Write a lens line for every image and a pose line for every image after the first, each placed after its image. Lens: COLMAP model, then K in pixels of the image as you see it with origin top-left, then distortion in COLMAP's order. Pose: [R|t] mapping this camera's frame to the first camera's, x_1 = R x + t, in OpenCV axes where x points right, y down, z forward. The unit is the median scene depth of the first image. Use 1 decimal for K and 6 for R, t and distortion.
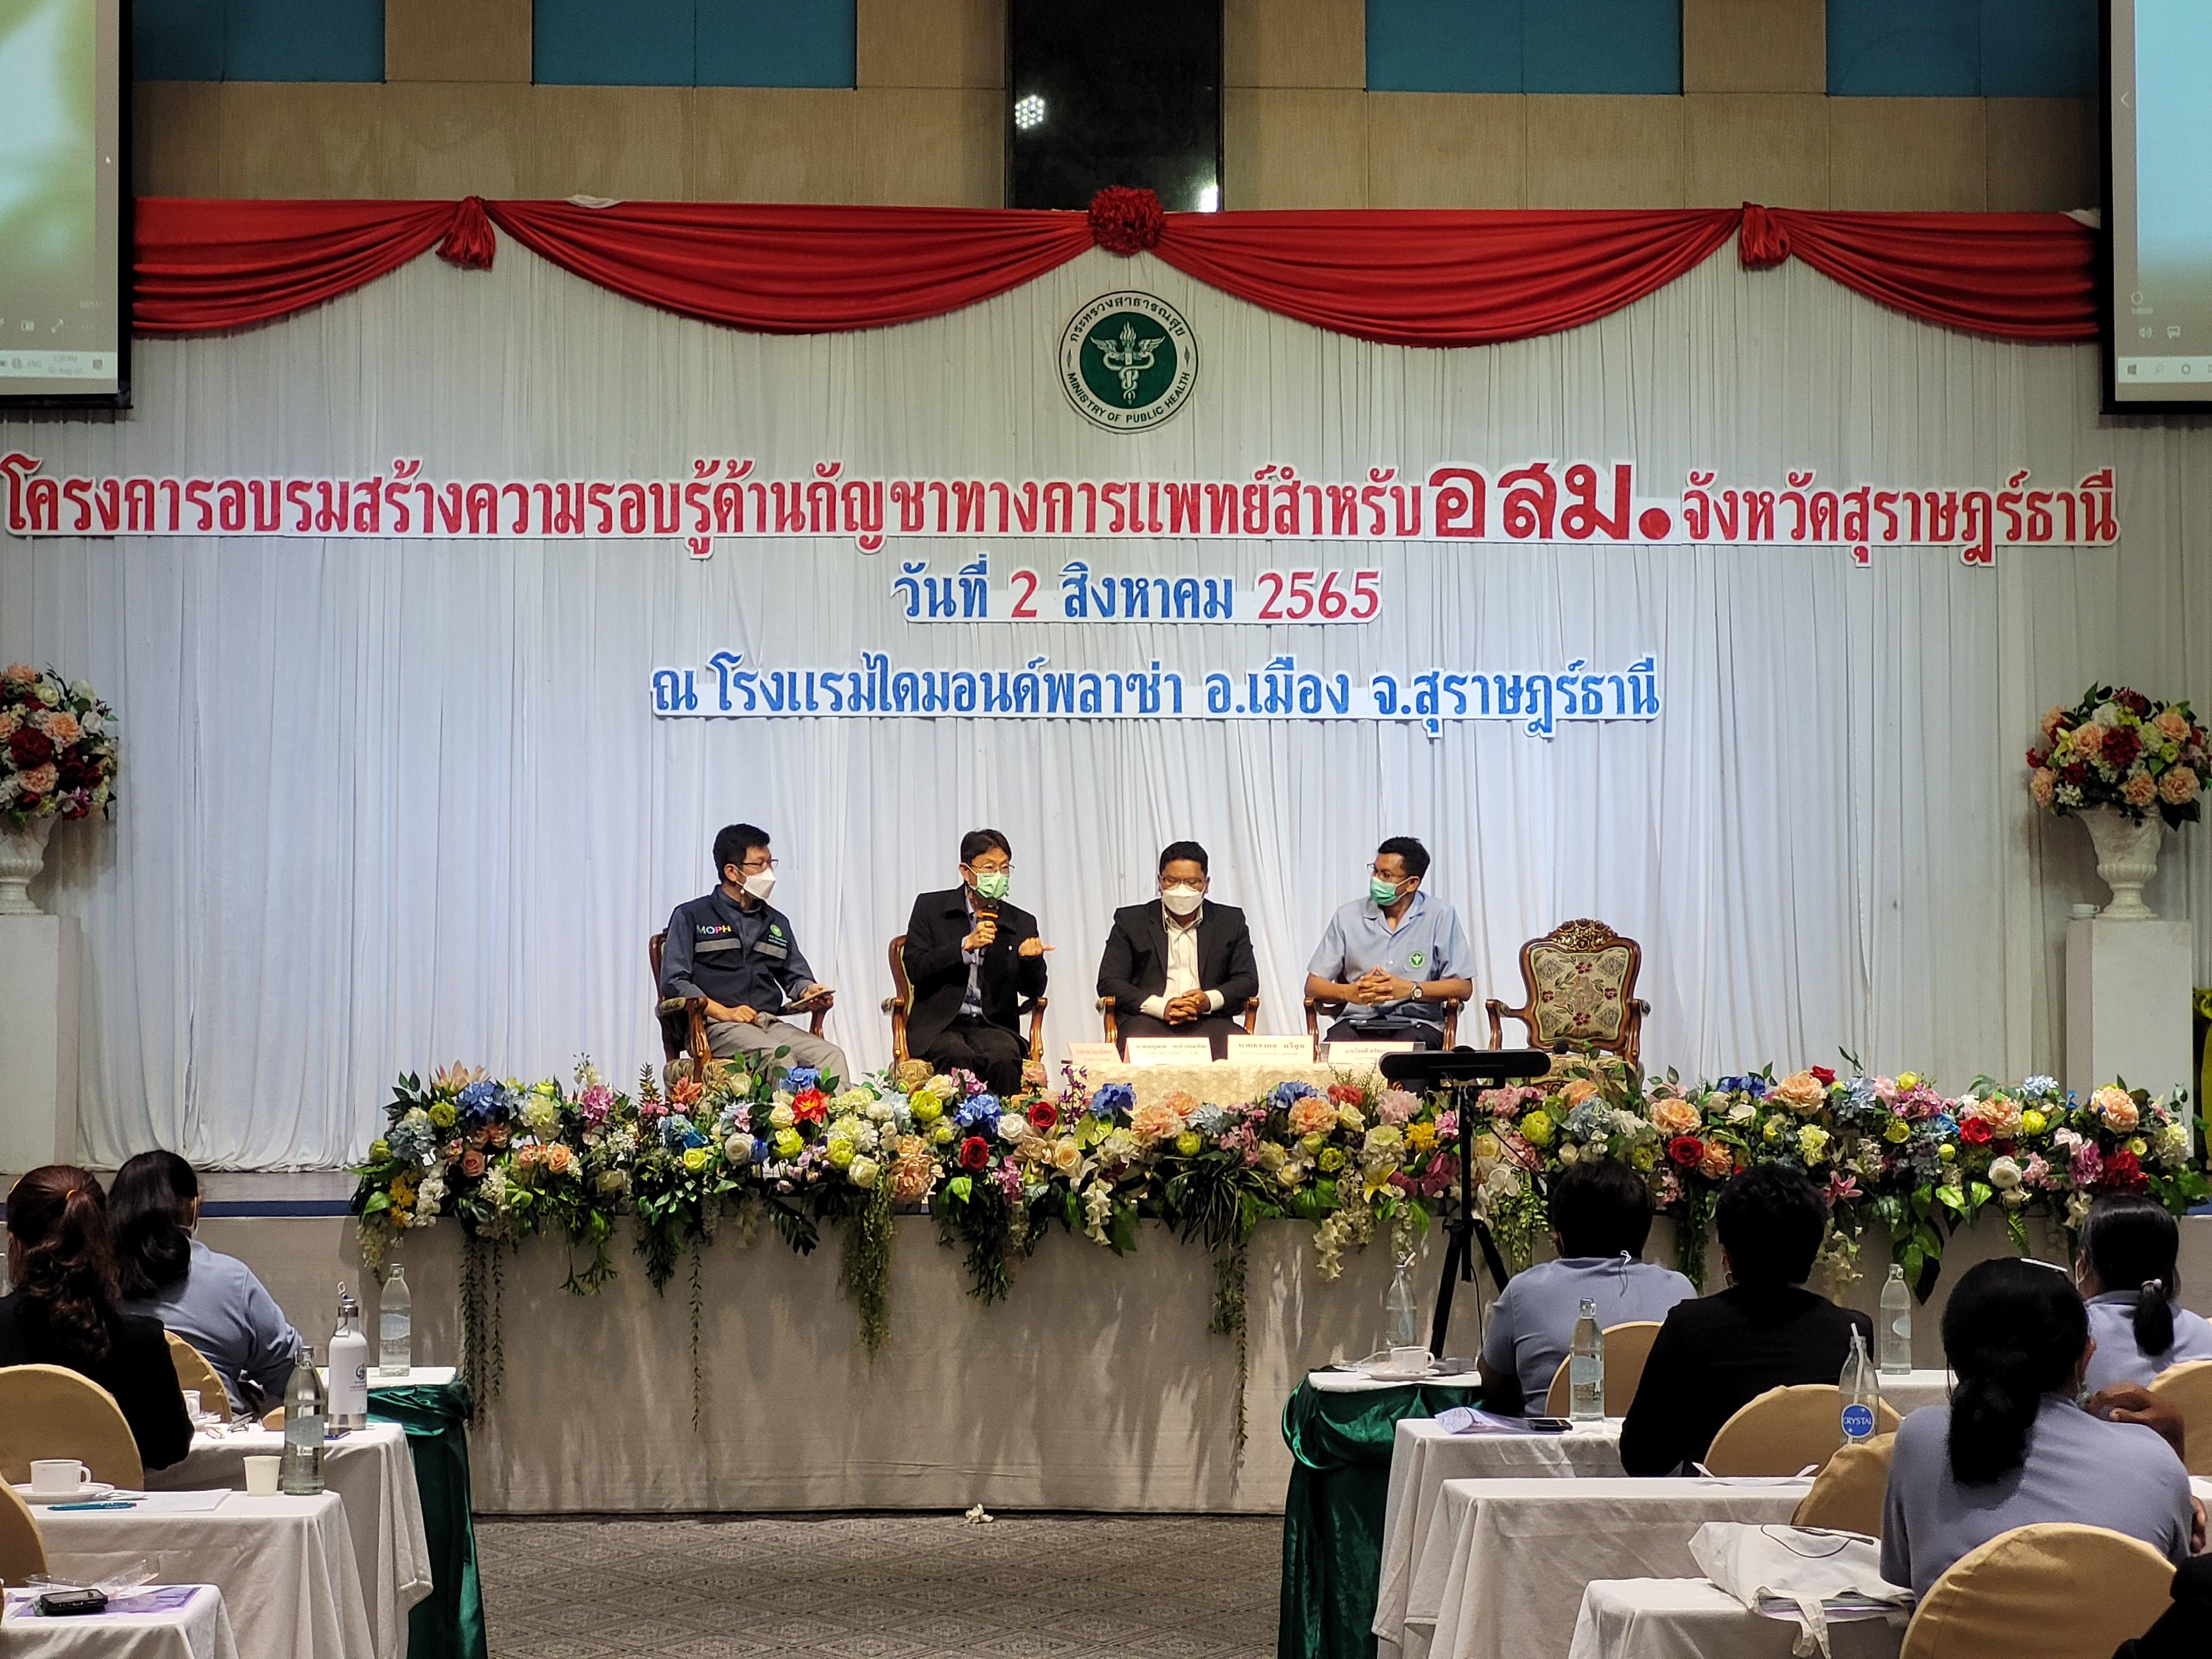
lens RADIAL K [[4895.4, 0, 1106.5], [0, 4895.4, 829.0], [0, 0, 1]] dist [0.058854, 0.000000]
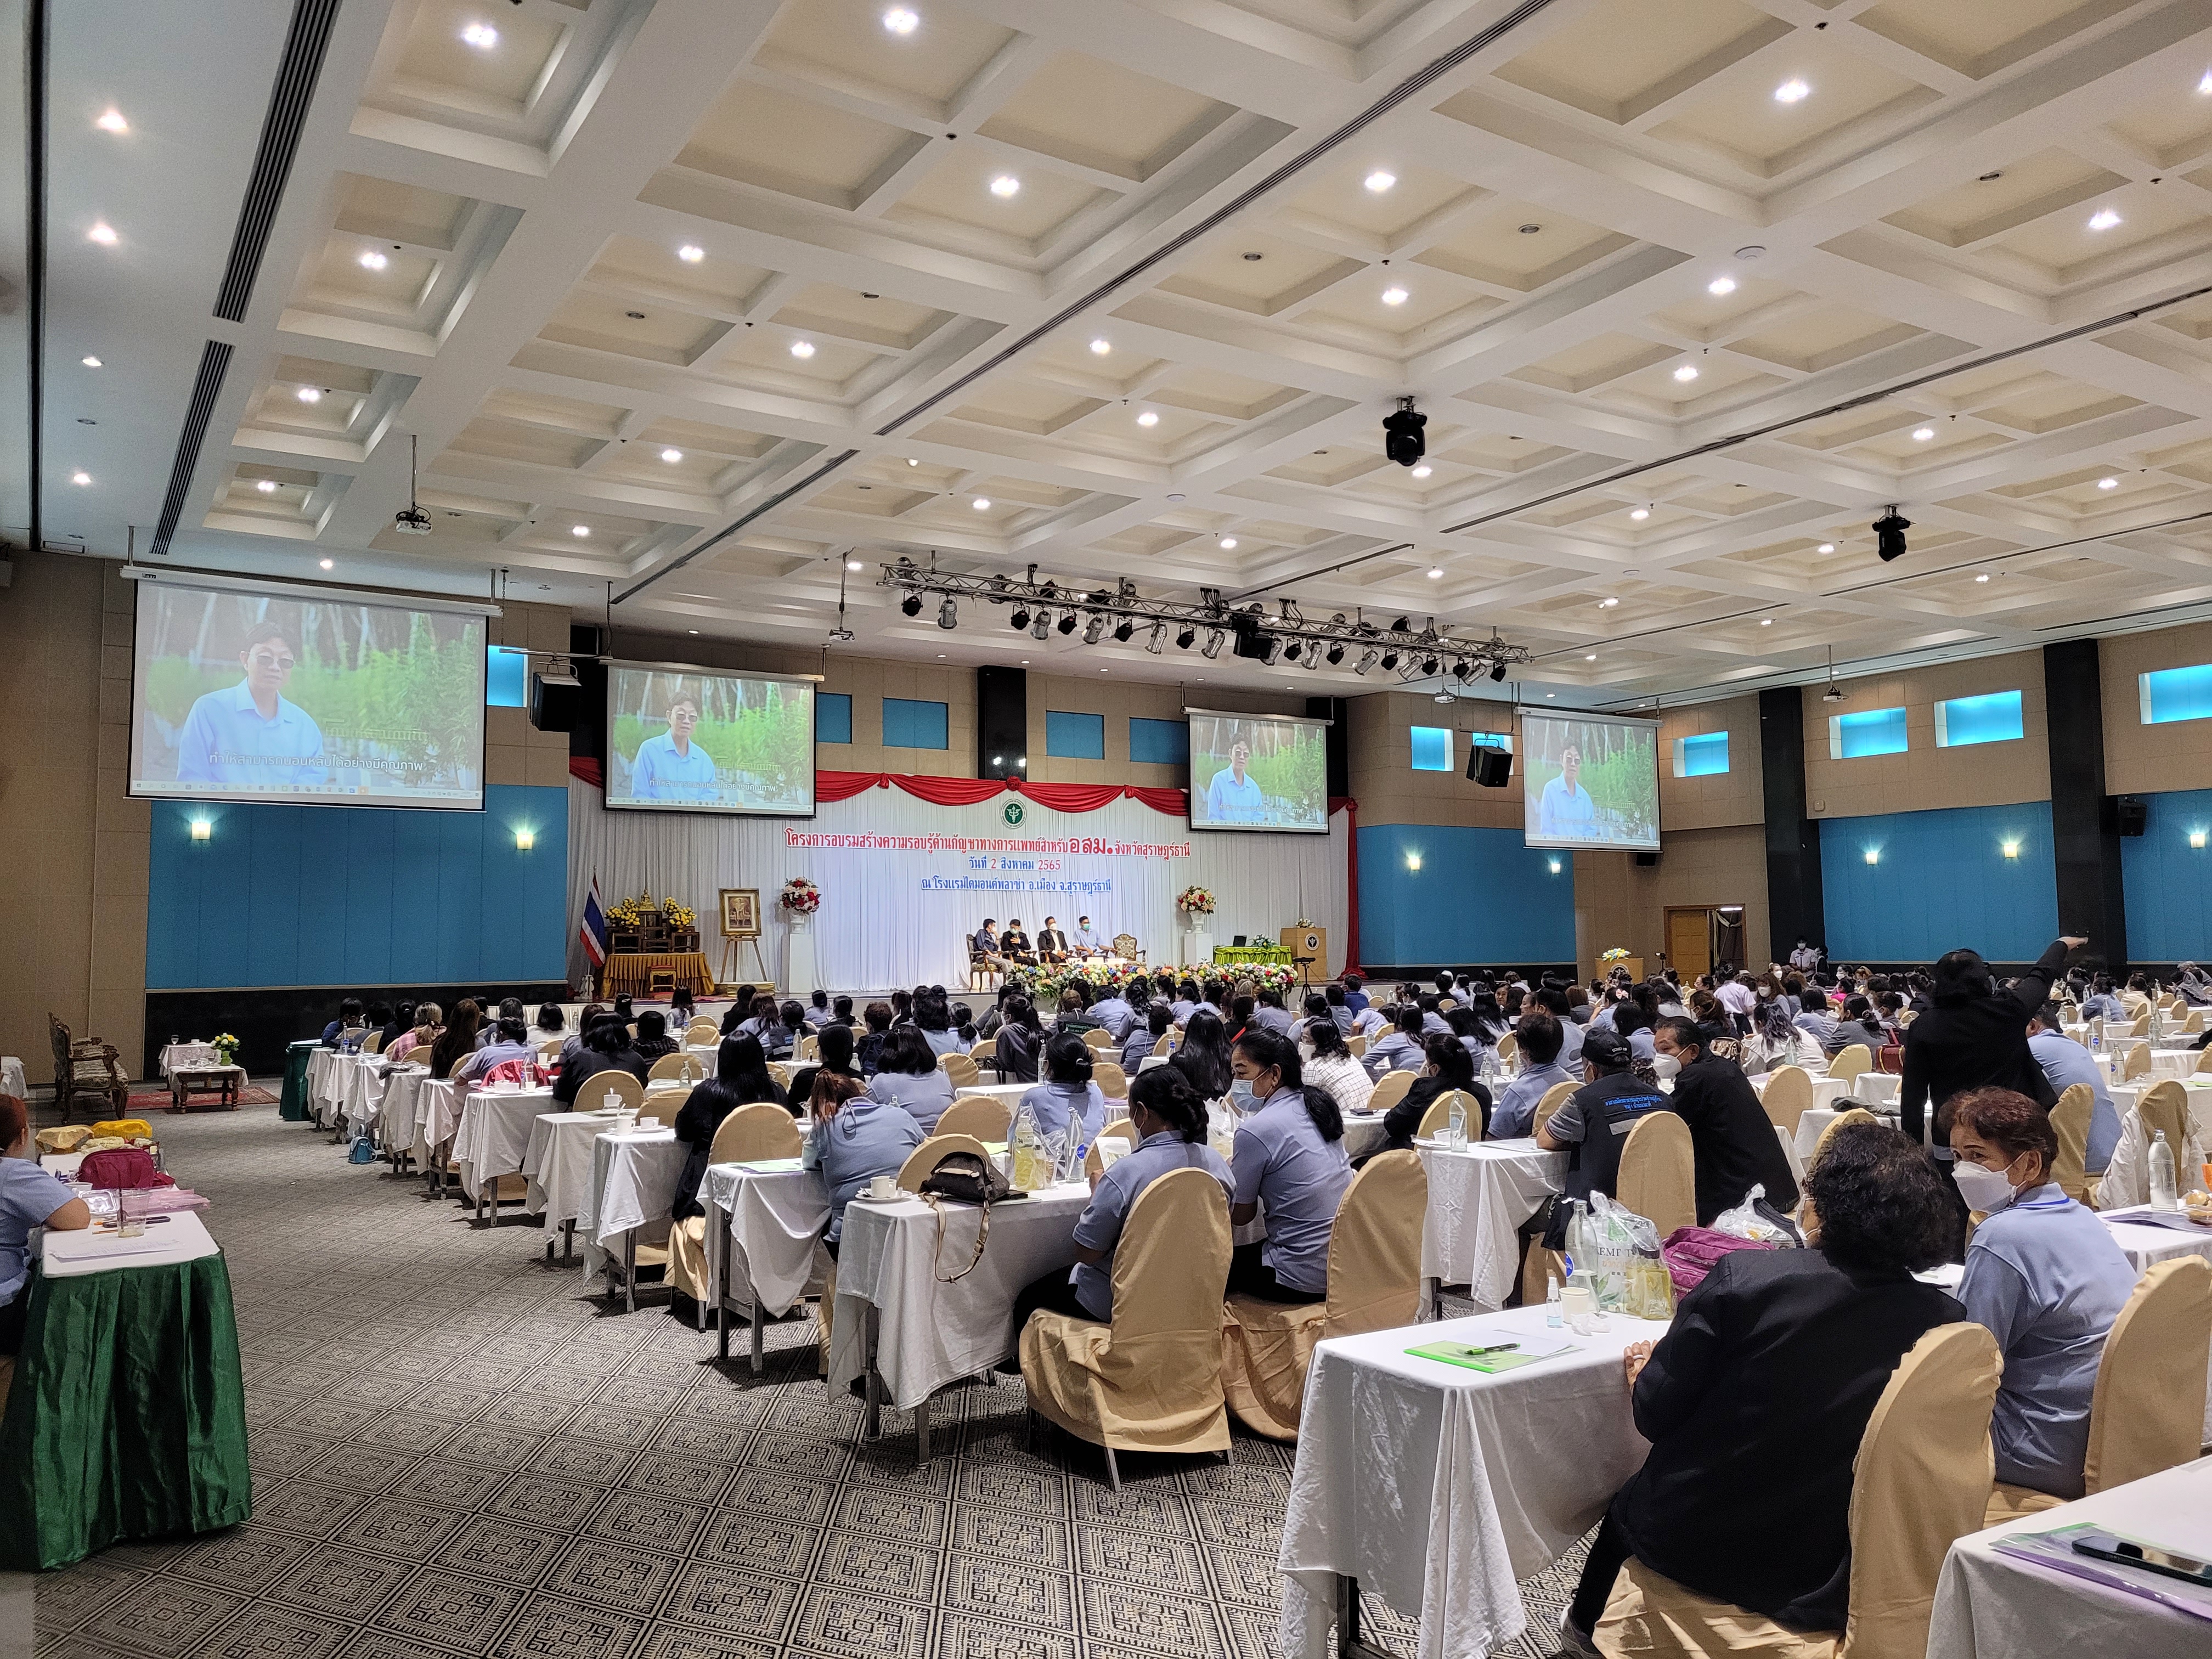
lens RADIAL K [[1680.9, 0, 1106.2], [0, 1680.9, 827.9], [0, 0, 1]] dist [0.002401, 0.000337]
pose [[0.880114, 0.028255, 0.473921, -0.676048], [-0.011632, 0.999211, -0.037972, -0.022529], [-0.474620, 0.027907, 0.879748, -0.447884]]
